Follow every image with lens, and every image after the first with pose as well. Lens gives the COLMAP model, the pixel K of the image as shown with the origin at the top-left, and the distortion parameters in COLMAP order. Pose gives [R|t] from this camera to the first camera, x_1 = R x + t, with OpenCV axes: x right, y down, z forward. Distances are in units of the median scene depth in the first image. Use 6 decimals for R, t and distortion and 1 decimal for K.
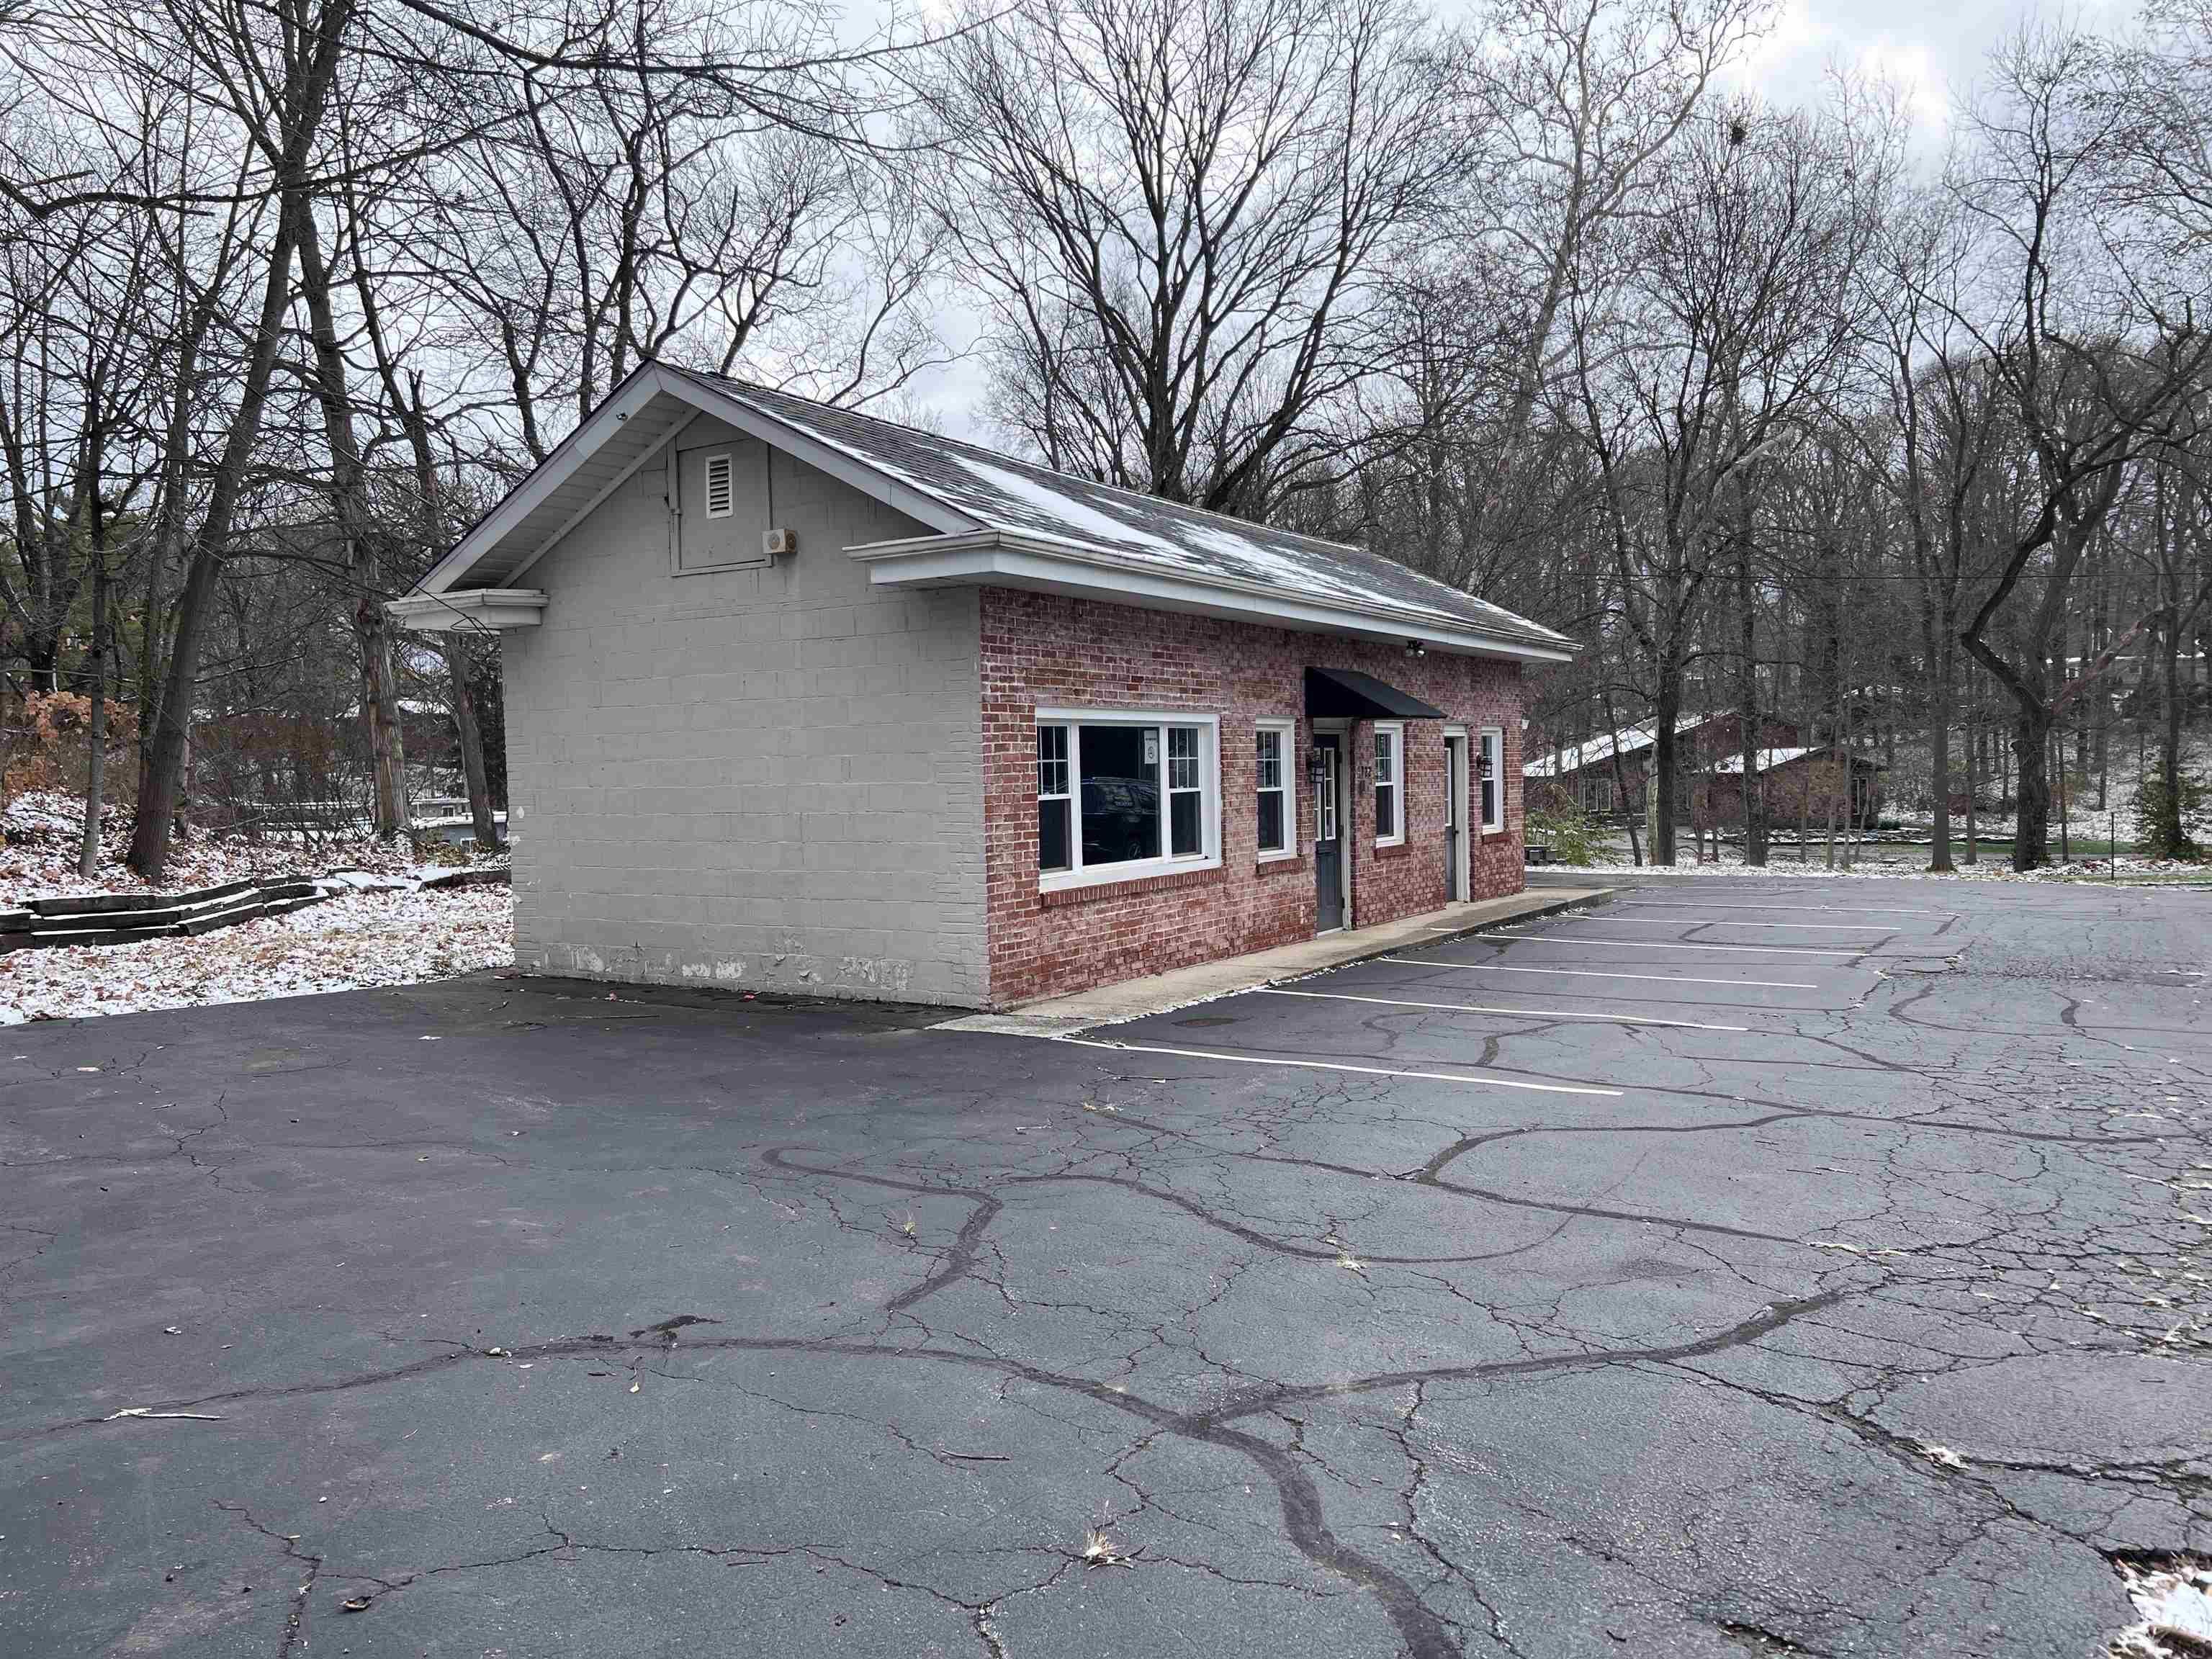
lens RADIAL K [[1664.2, 0, 1127.4], [0, 1664.2, 832.0], [0, 0, 1]] dist [0.060186, -0.060529]
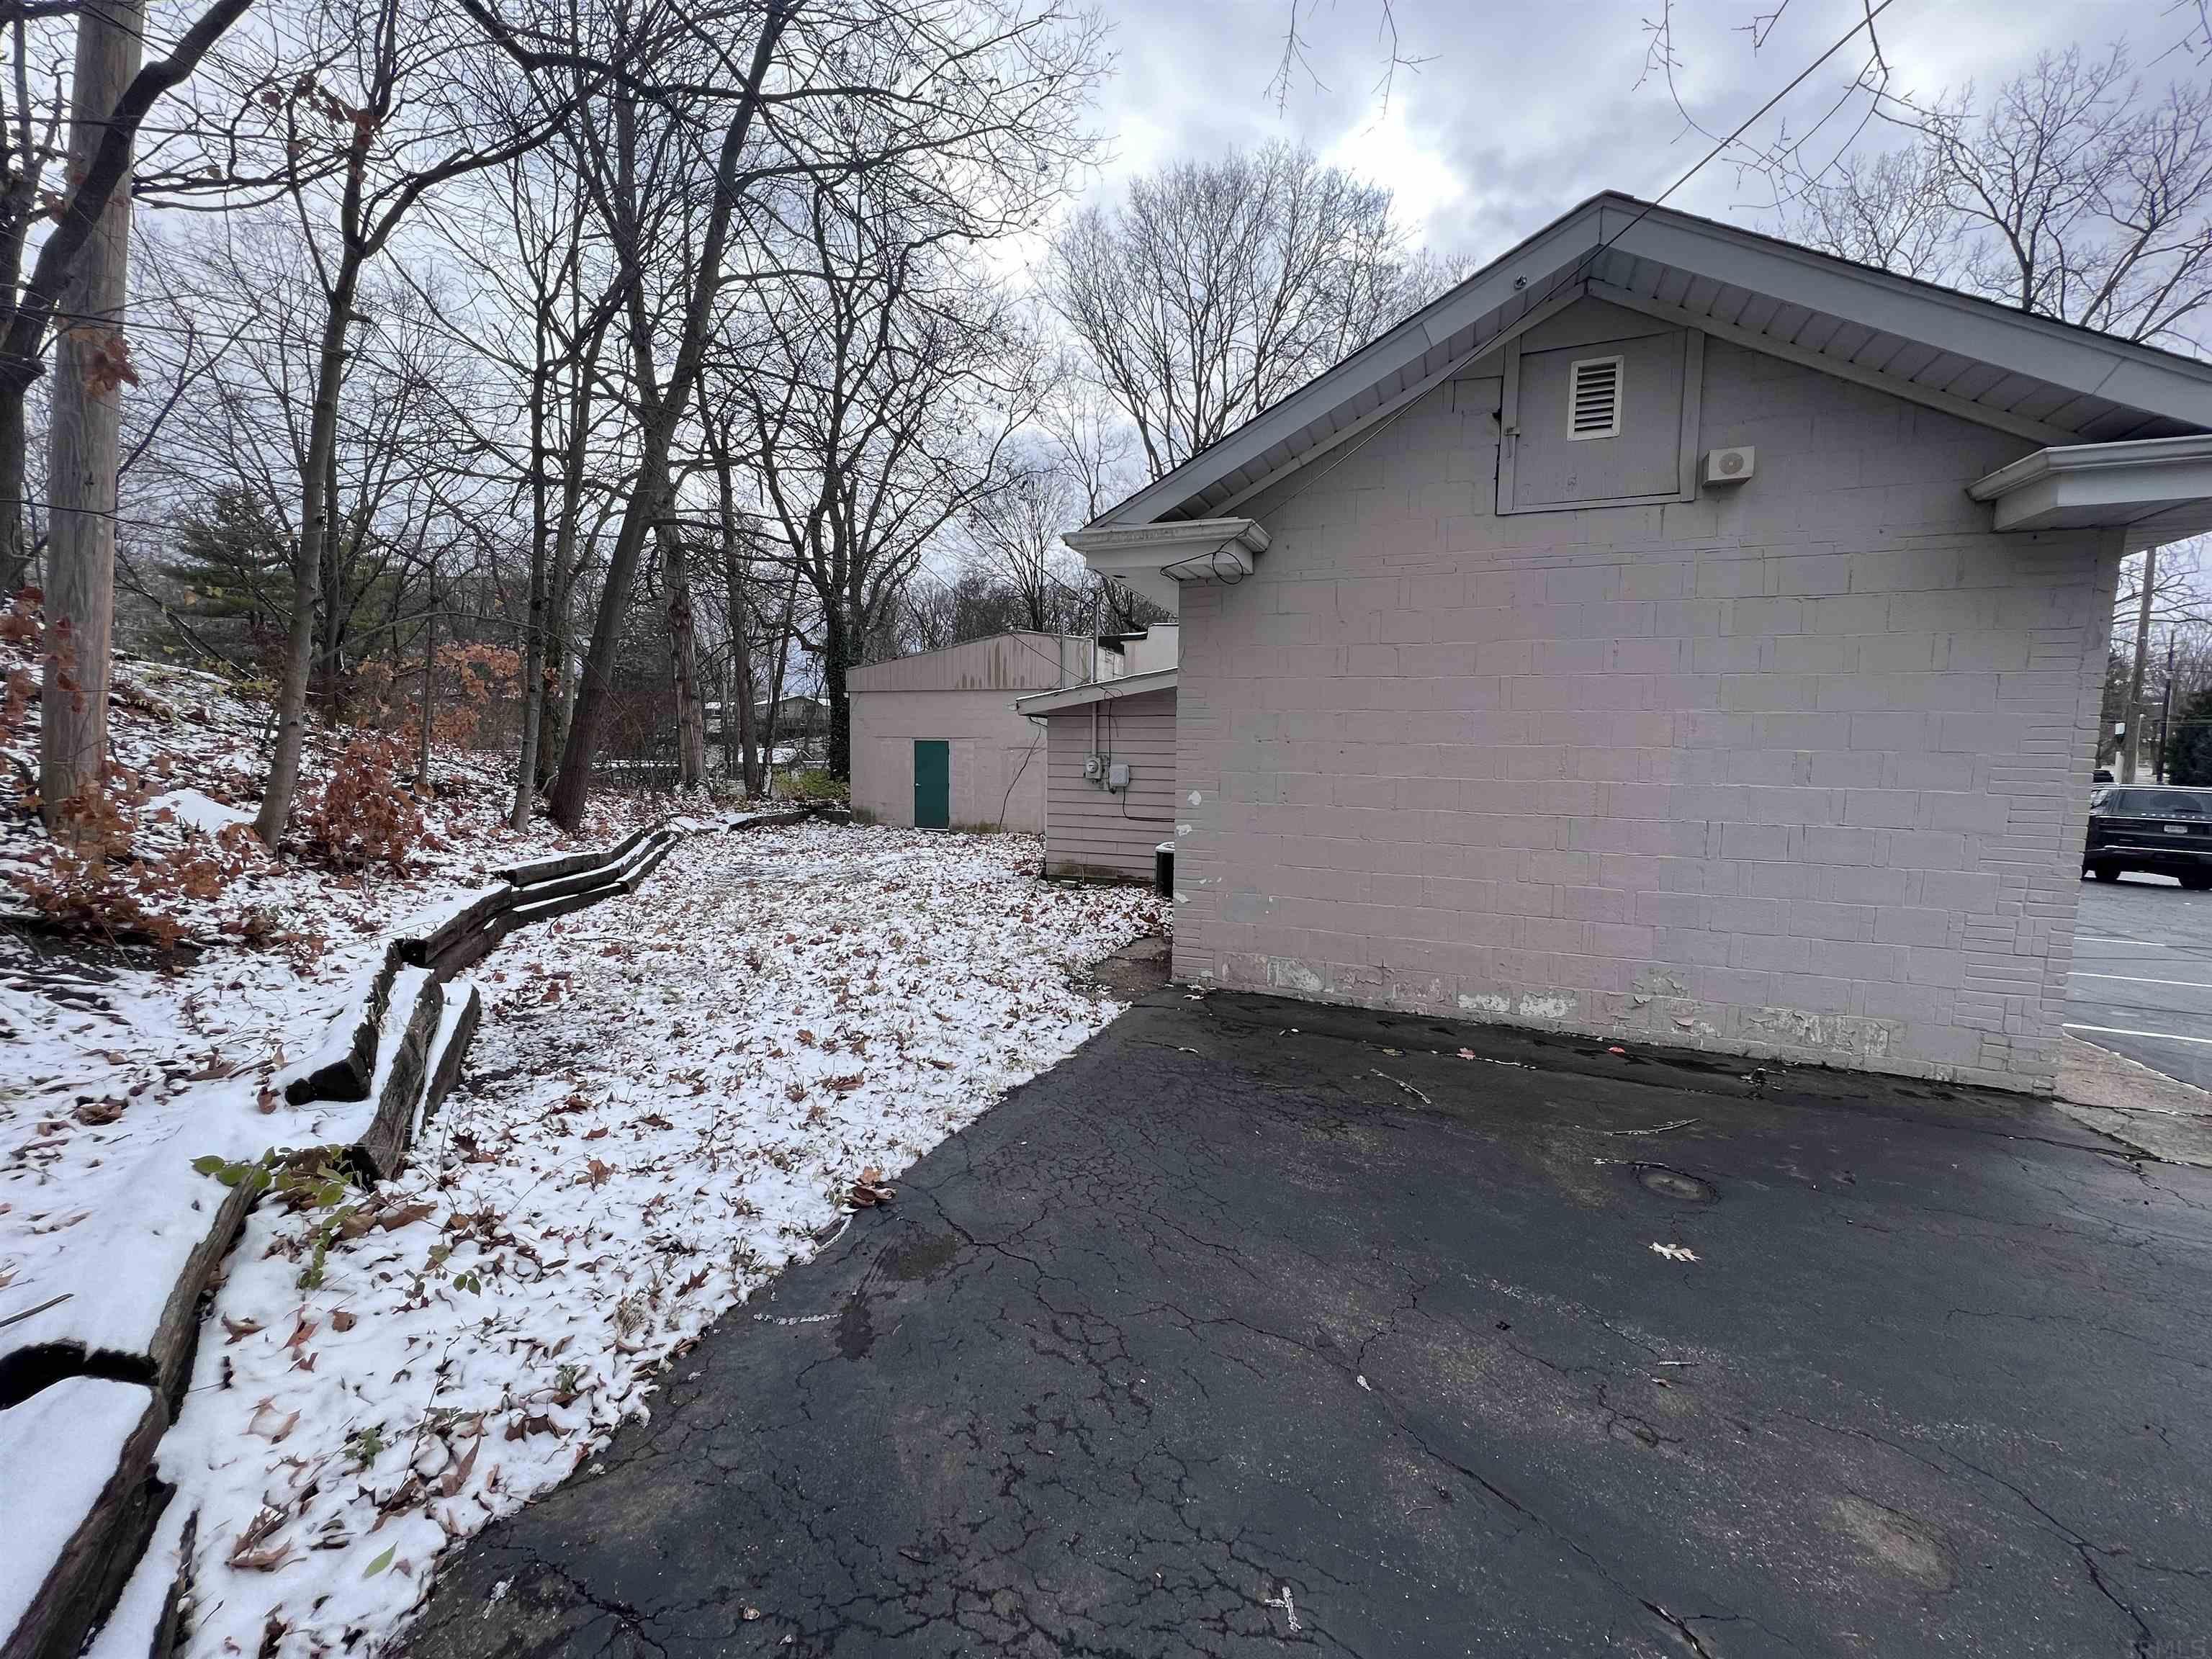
lens RADIAL K [[882.2, 0, 1066.7], [0, 882.2, 809.4], [0, 0, 1]] dist [0.001208, -0.000319]
pose [[0.986647, 0.031381, 0.159820, -1.030283], [-0.035968, 0.999017, 0.025892, -0.030587], [-0.158851, -0.031295, 0.986806, 1.175849]]
